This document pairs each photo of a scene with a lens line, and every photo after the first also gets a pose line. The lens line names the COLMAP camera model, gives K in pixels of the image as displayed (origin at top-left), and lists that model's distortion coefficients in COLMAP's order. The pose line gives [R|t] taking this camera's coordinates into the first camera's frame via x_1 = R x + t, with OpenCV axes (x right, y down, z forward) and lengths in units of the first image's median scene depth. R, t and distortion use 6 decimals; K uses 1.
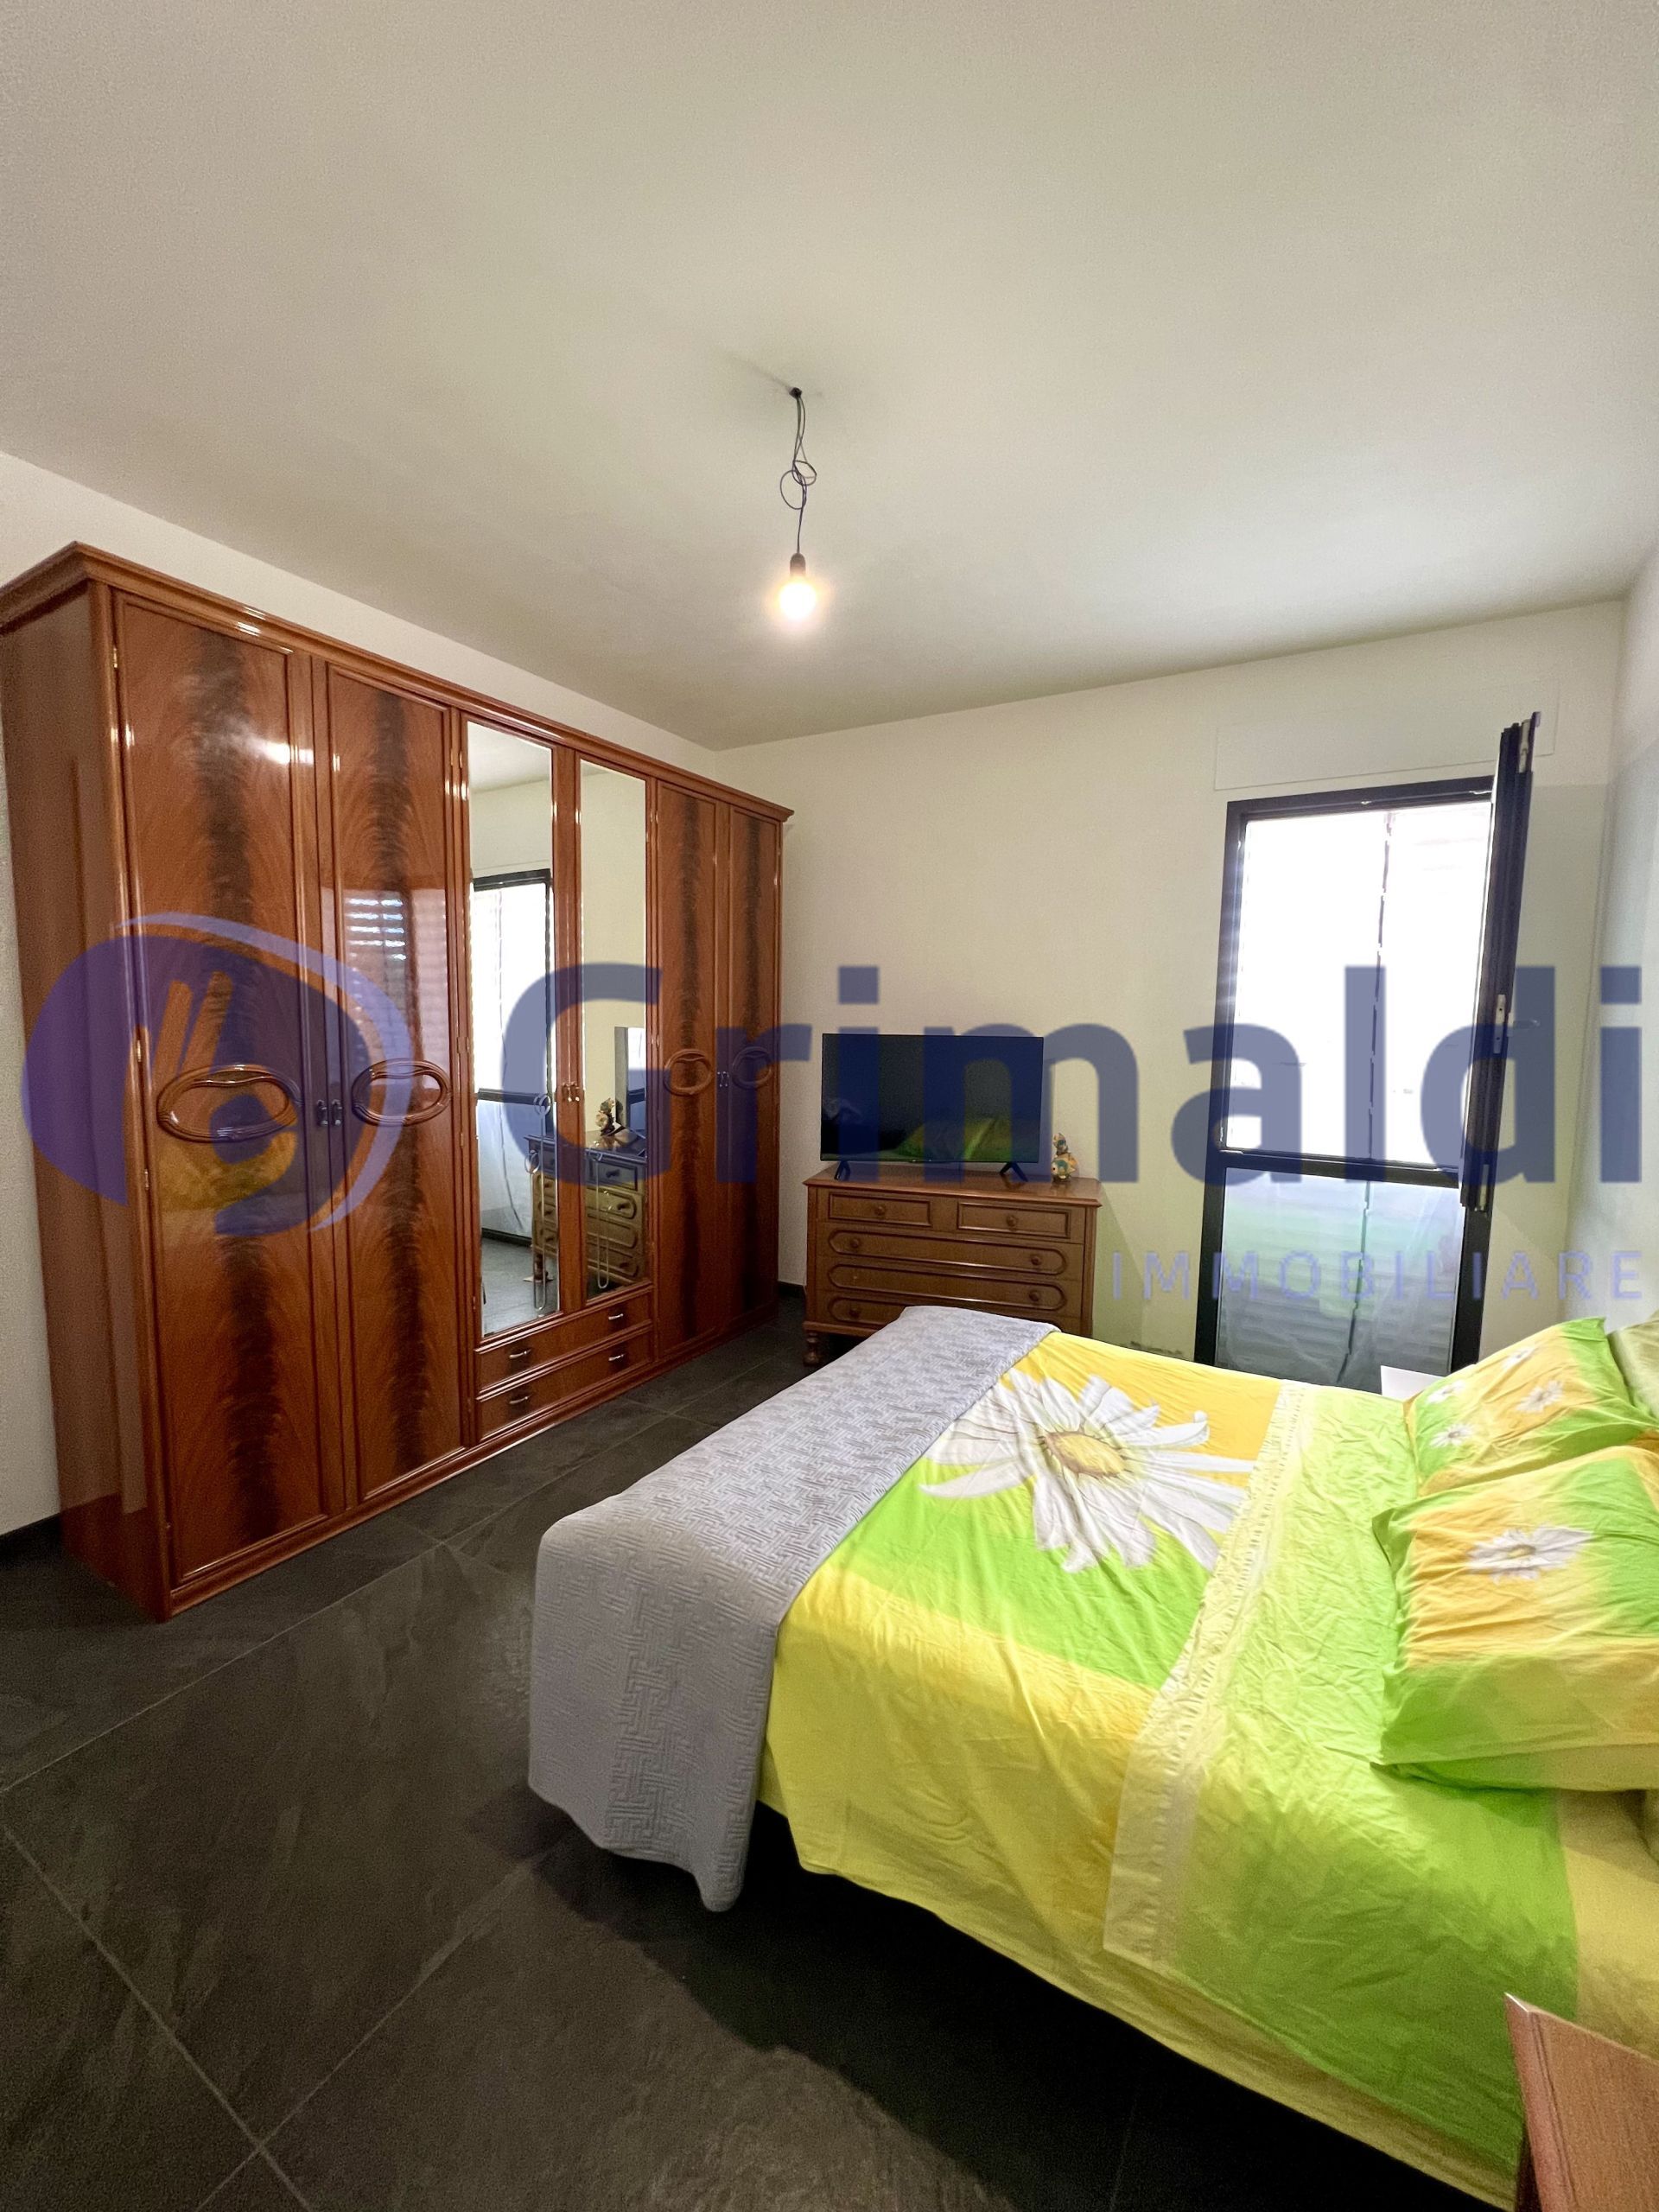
lens RADIAL K [[892.5, 0, 827.8], [0, 892.5, 1097.2], [0, 0, 1]] dist [-0.000975, 0.000581]
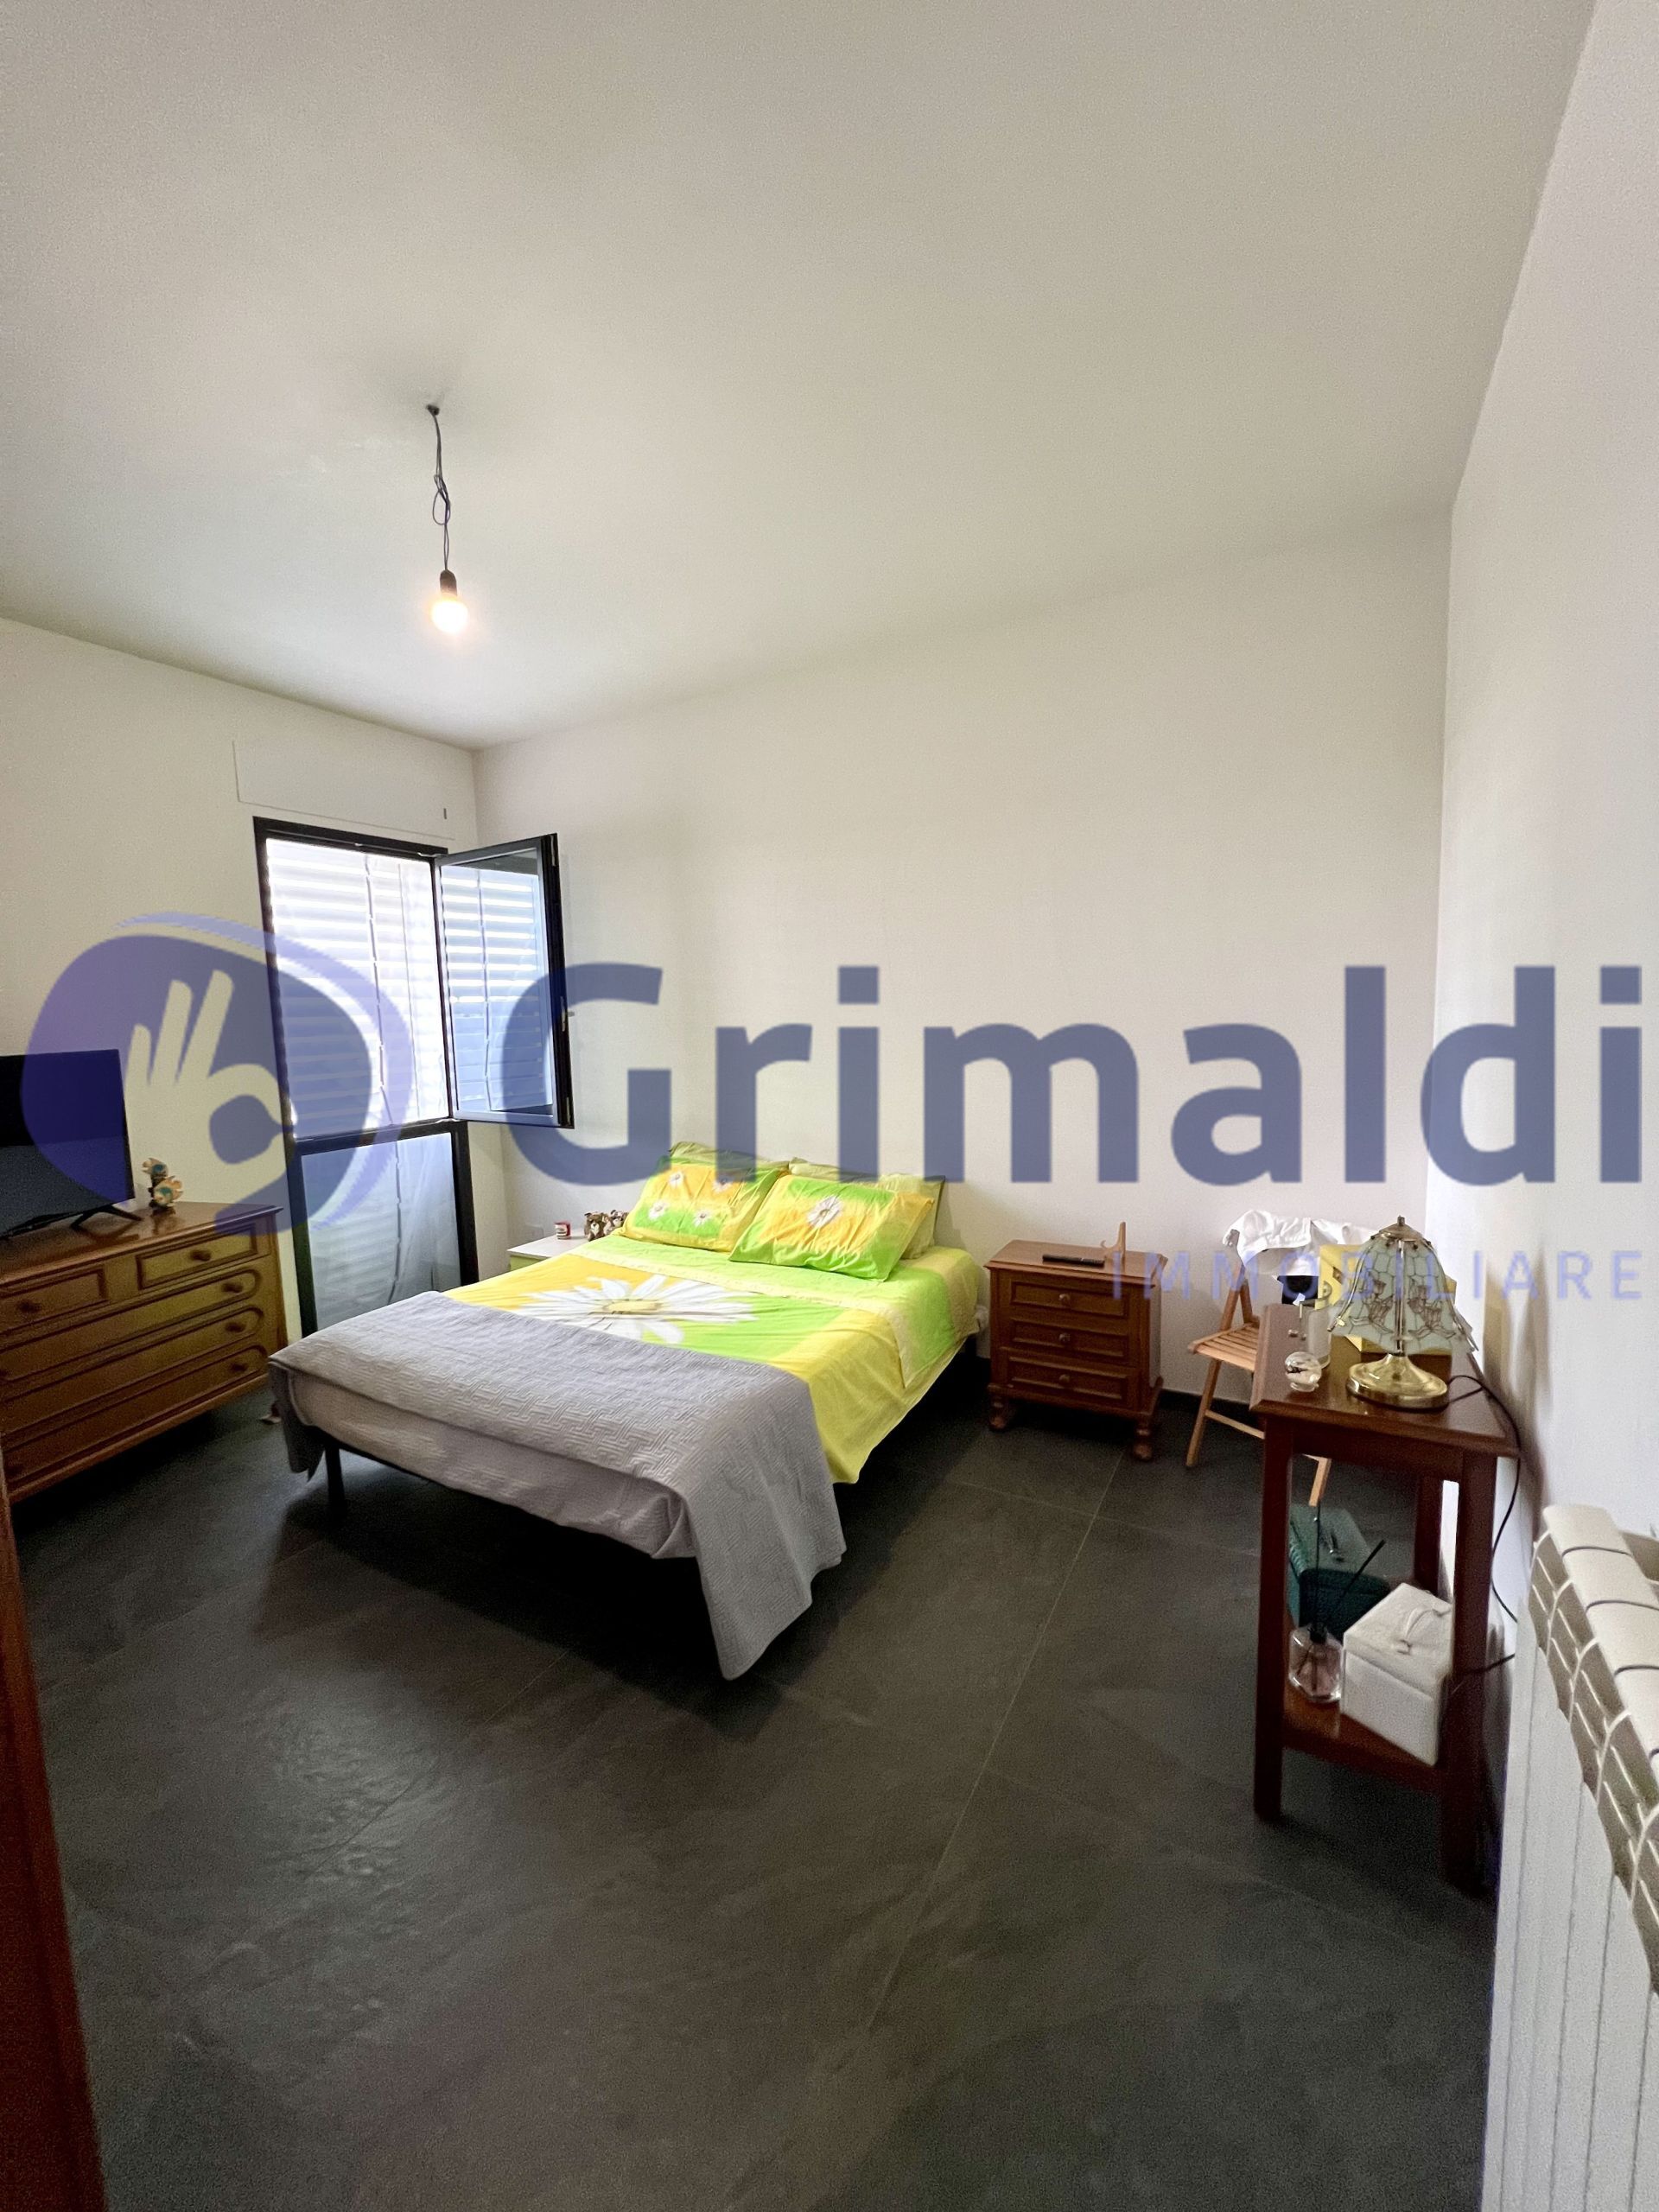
lens RADIAL K [[892.5, 0, 823.6], [0, 892.5, 1098.7], [0, 0, 1]] dist [-0.000975, 0.000581]
pose [[-0.029089, -0.121834, 0.992124, -1.000991], [0.116280, 0.985393, 0.124416, -0.077373], [-0.992790, 0.118984, -0.014497, 0.580265]]
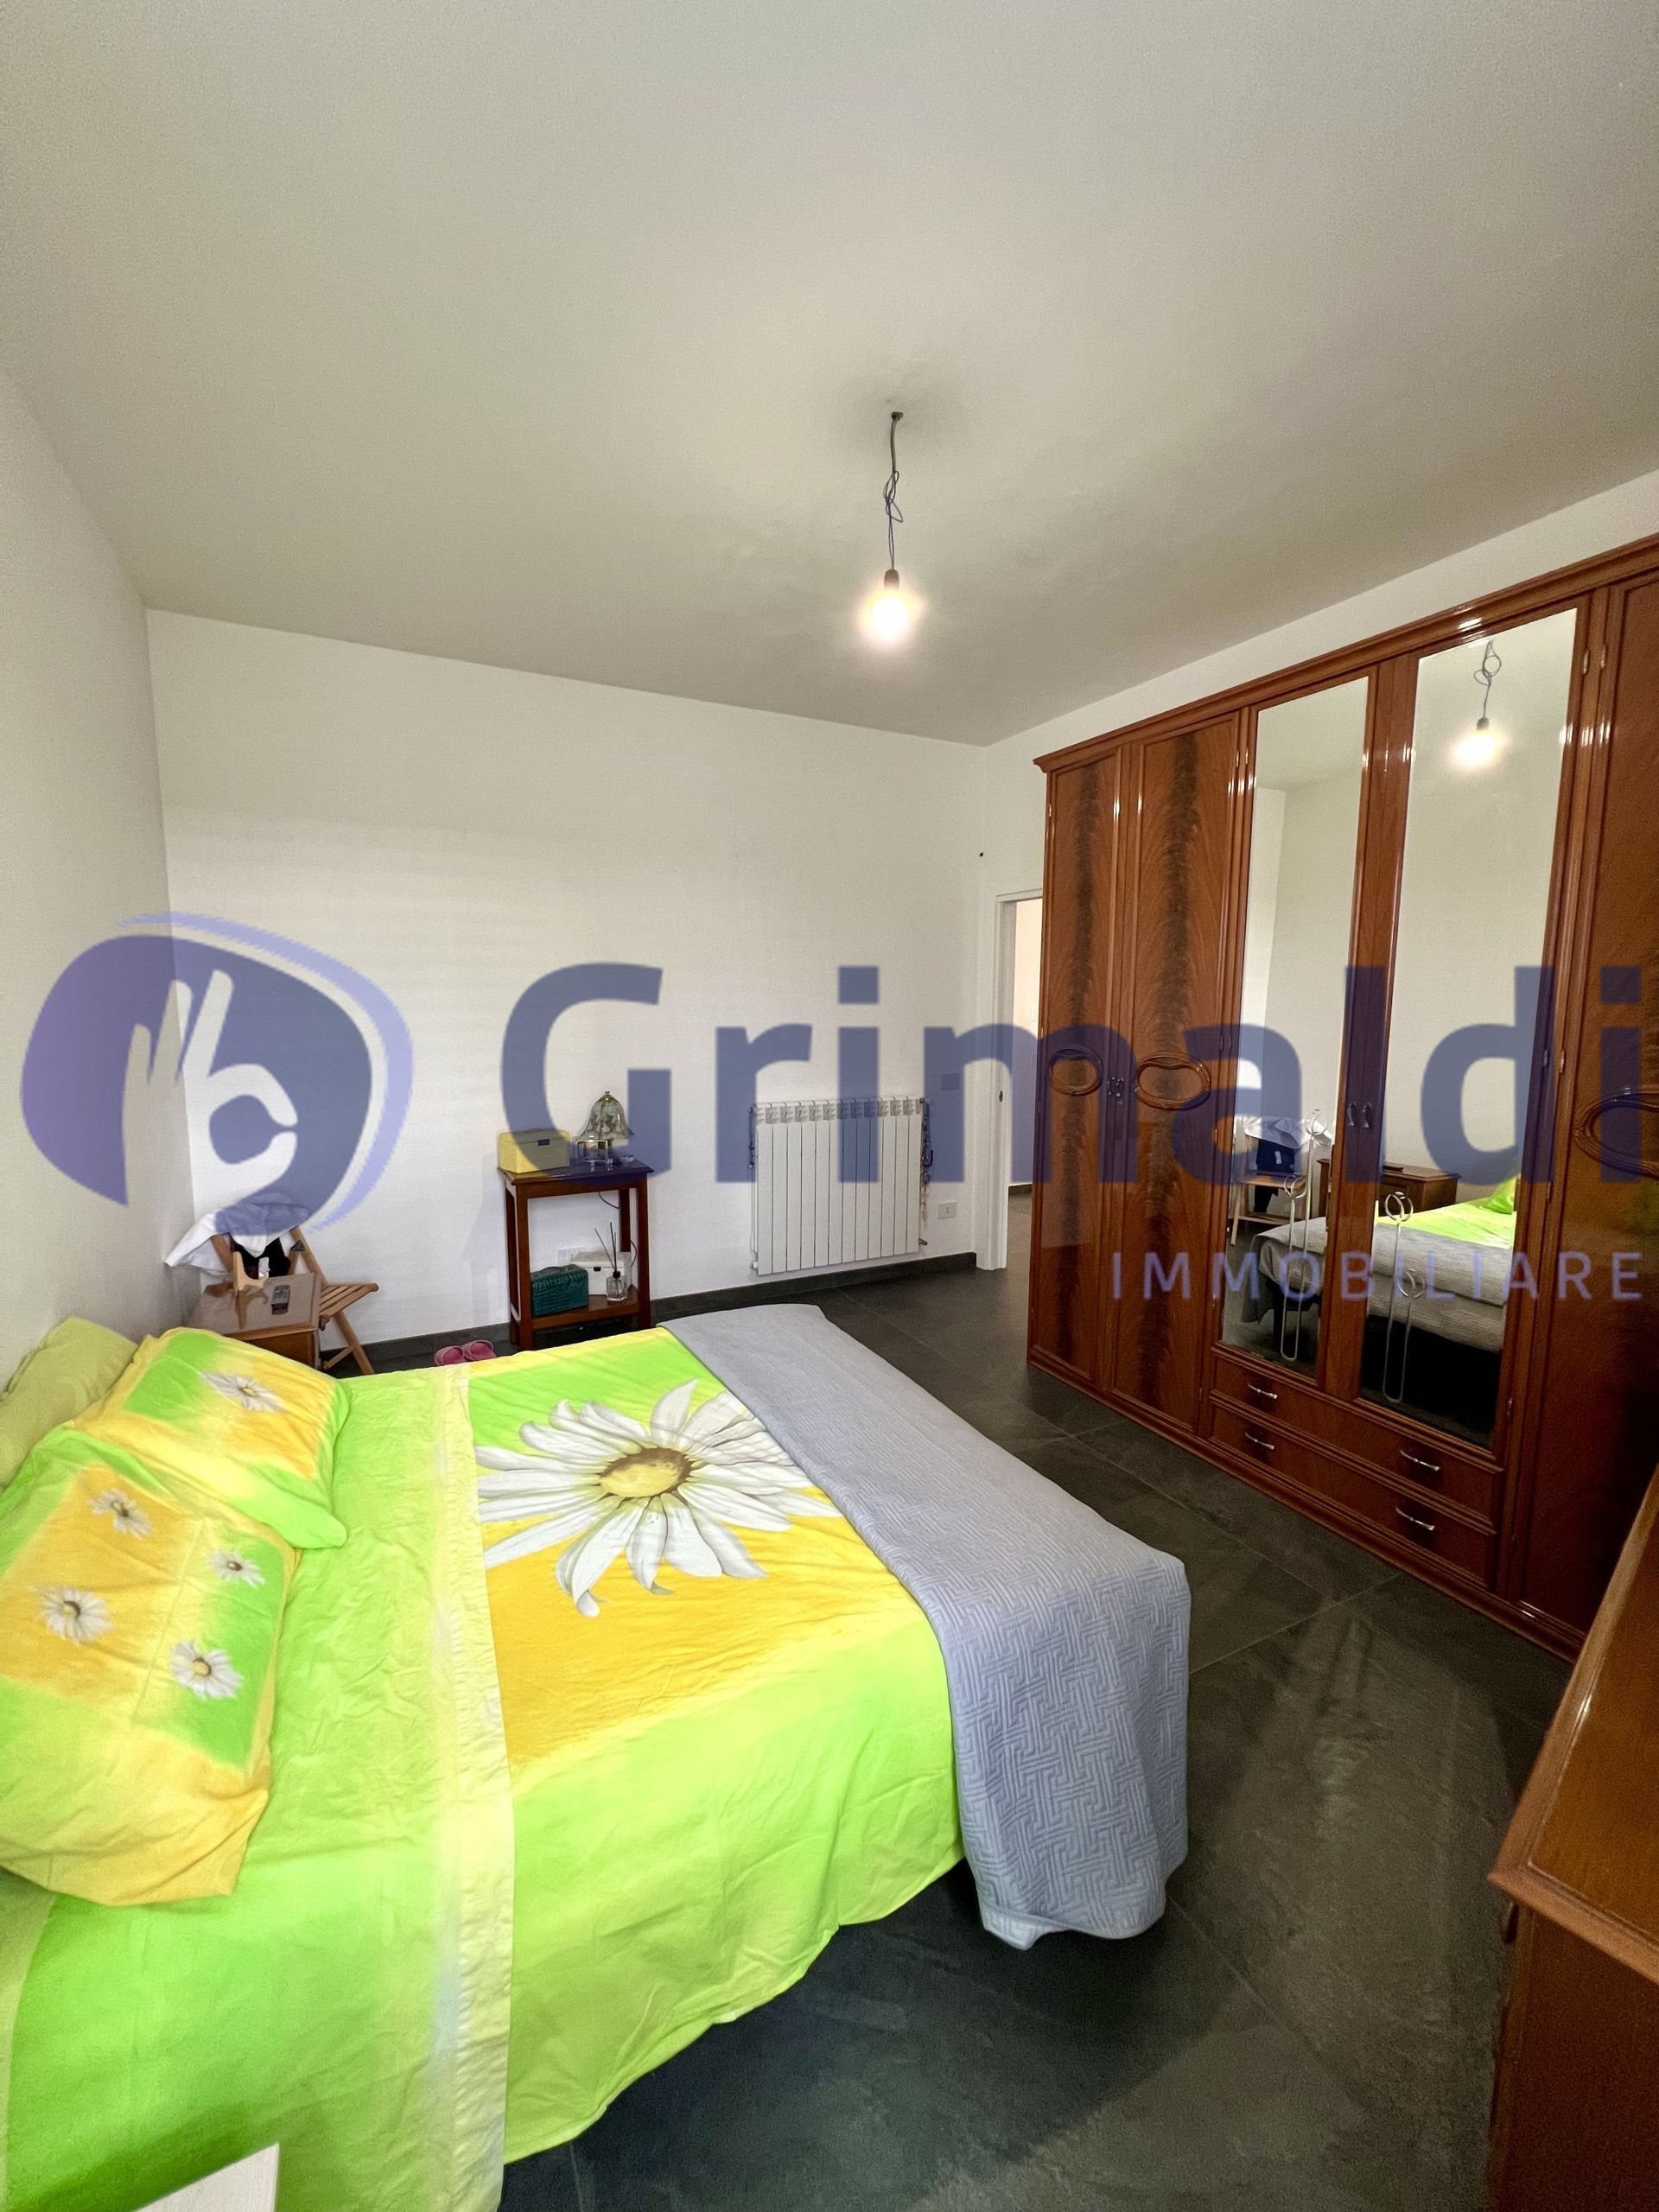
lens RADIAL K [[892.5, 0, 833.8], [0, 892.5, 1115.3], [0, 0, 1]] dist [-0.000975, 0.000581]
pose [[-0.534337, 0.085902, -0.840895, 0.818014], [-0.088913, 0.983592, 0.156977, -0.120090], [0.840582, 0.158645, -0.517932, 1.389054]]
